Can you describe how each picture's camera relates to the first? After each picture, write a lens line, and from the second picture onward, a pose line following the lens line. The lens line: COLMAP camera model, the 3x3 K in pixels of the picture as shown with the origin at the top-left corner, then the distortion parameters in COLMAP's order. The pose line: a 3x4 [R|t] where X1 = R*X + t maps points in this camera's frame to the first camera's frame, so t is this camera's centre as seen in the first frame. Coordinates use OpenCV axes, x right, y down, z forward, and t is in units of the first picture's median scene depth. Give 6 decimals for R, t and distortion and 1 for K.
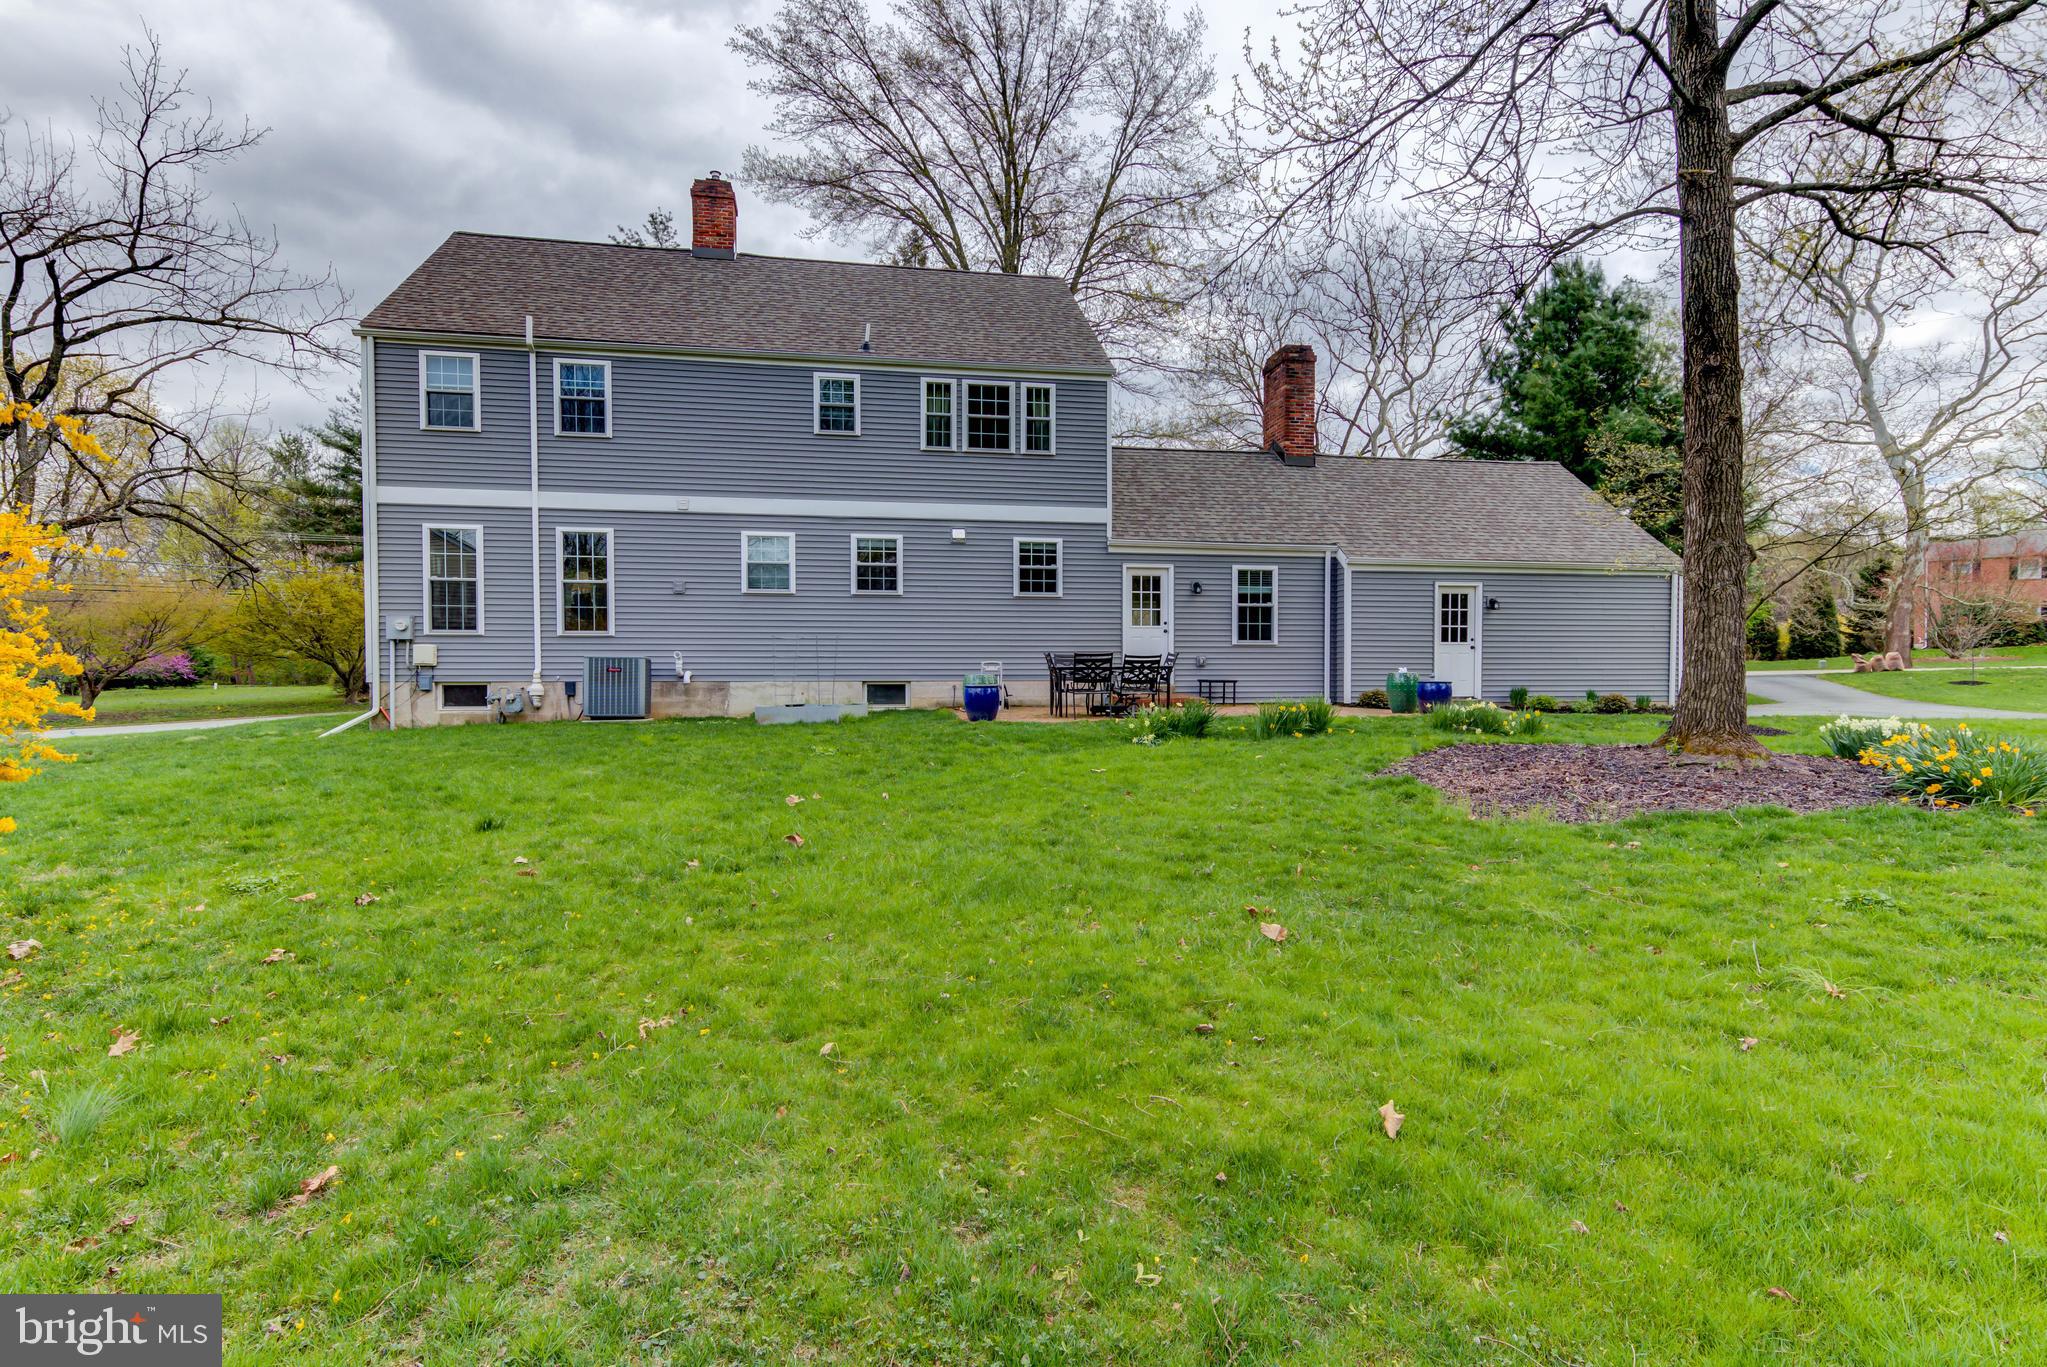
lens RADIAL K [[1011.4, 0, 1023.5], [0, 1011.4, 683.5], [0, 0, 1]] dist [0.017124, -0.000068]
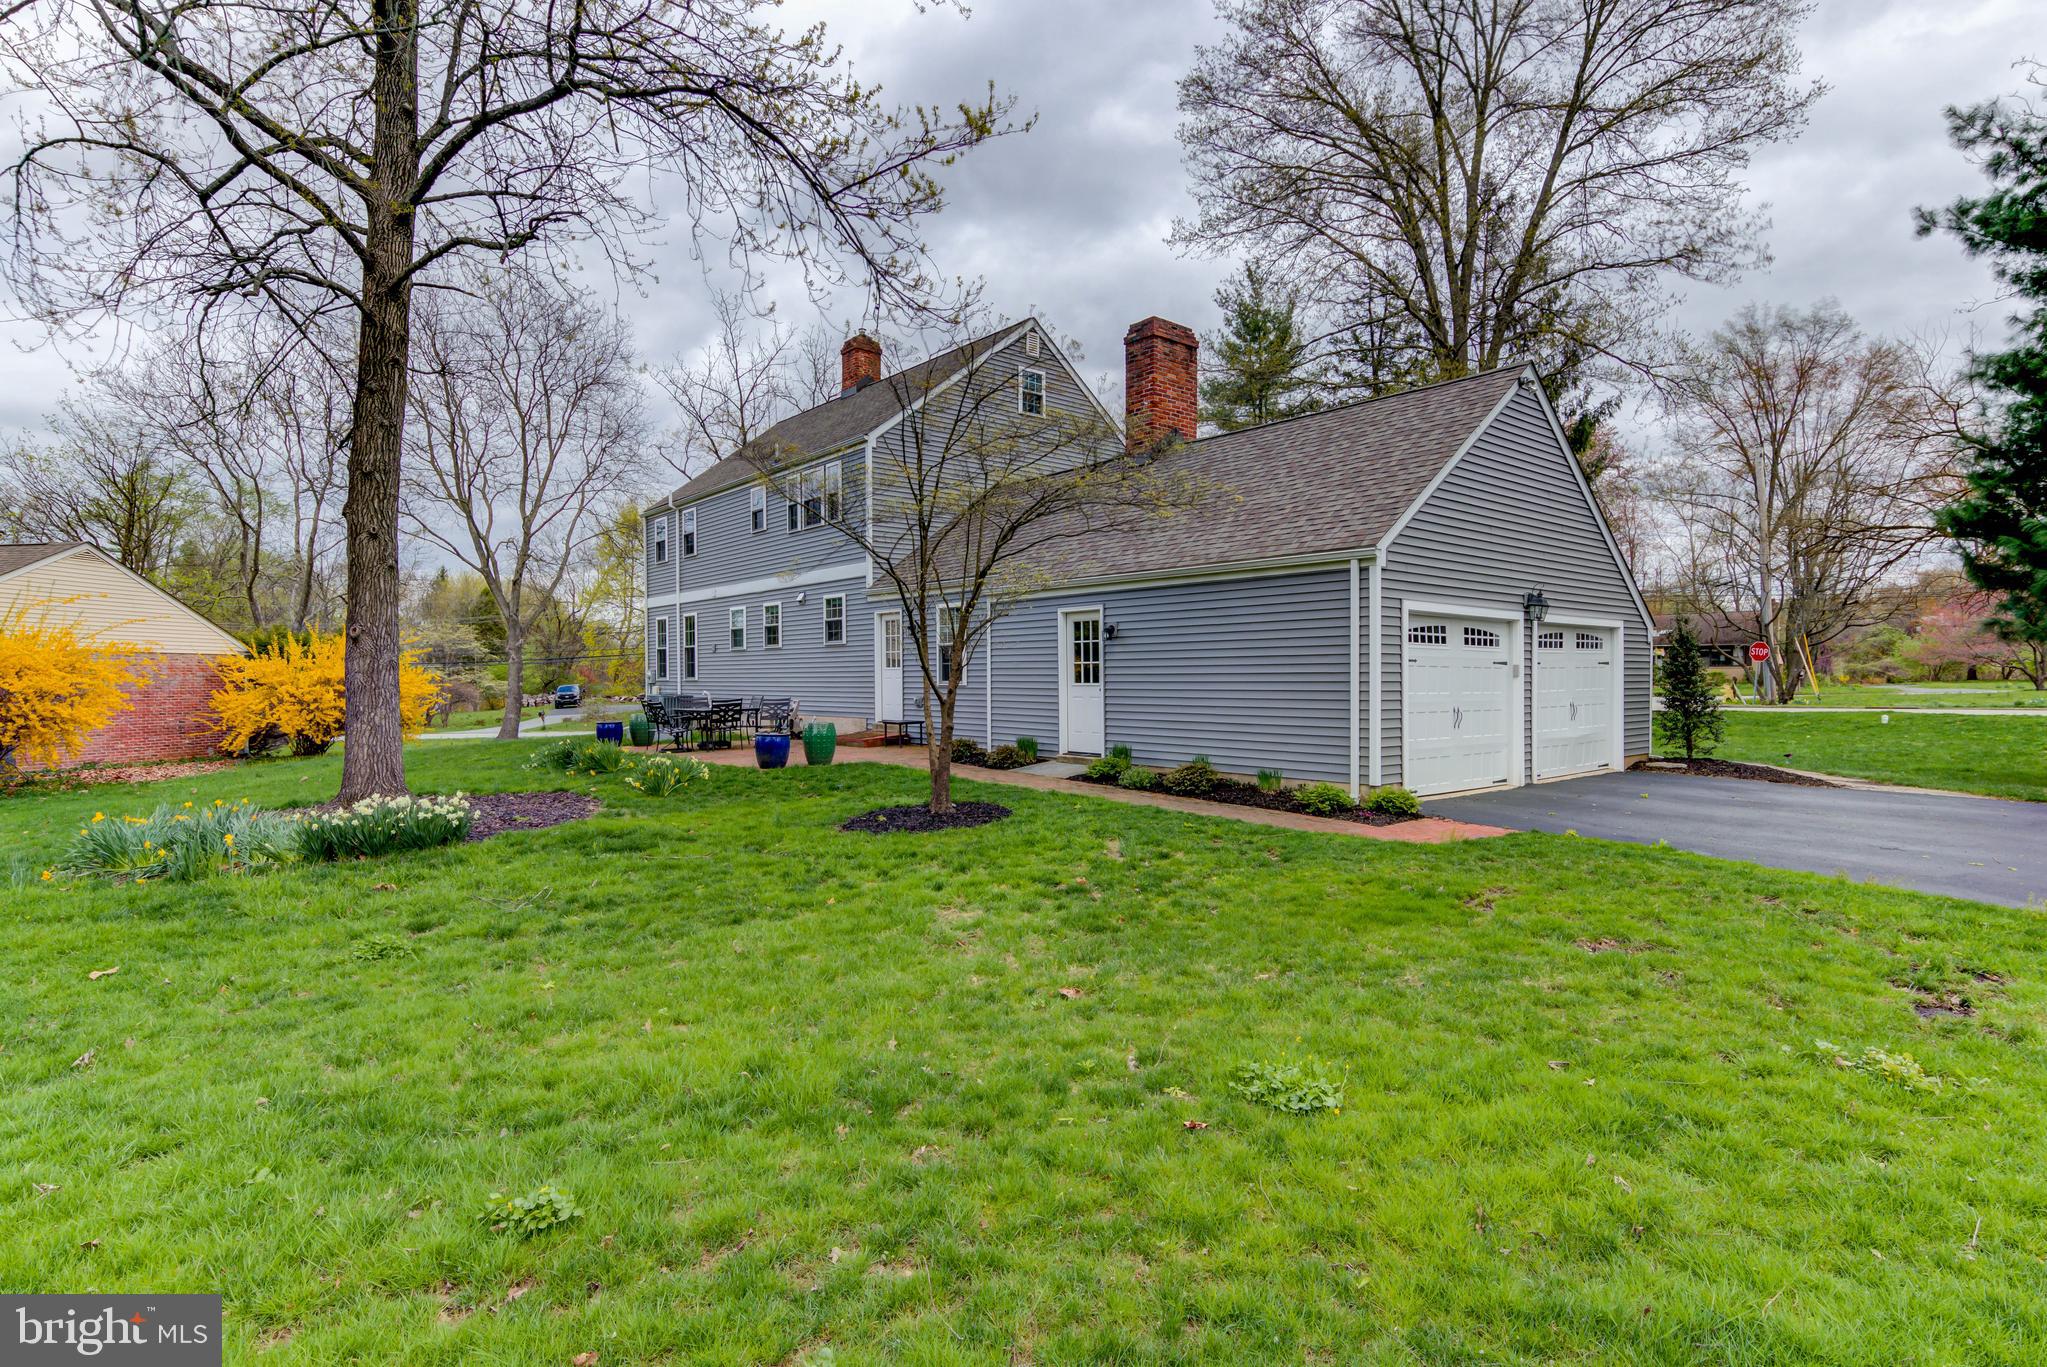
lens RADIAL K [[1011.4, 0, 1023.5], [0, 1011.4, 683.5], [0, 0, 1]] dist [0.017124, -0.000068]
pose [[0.466607, 0.008420, -0.884425, 1.079895], [-0.006937, 0.999959, 0.005861, -0.045133], [0.884438, 0.003401, 0.466646, 0.601978]]
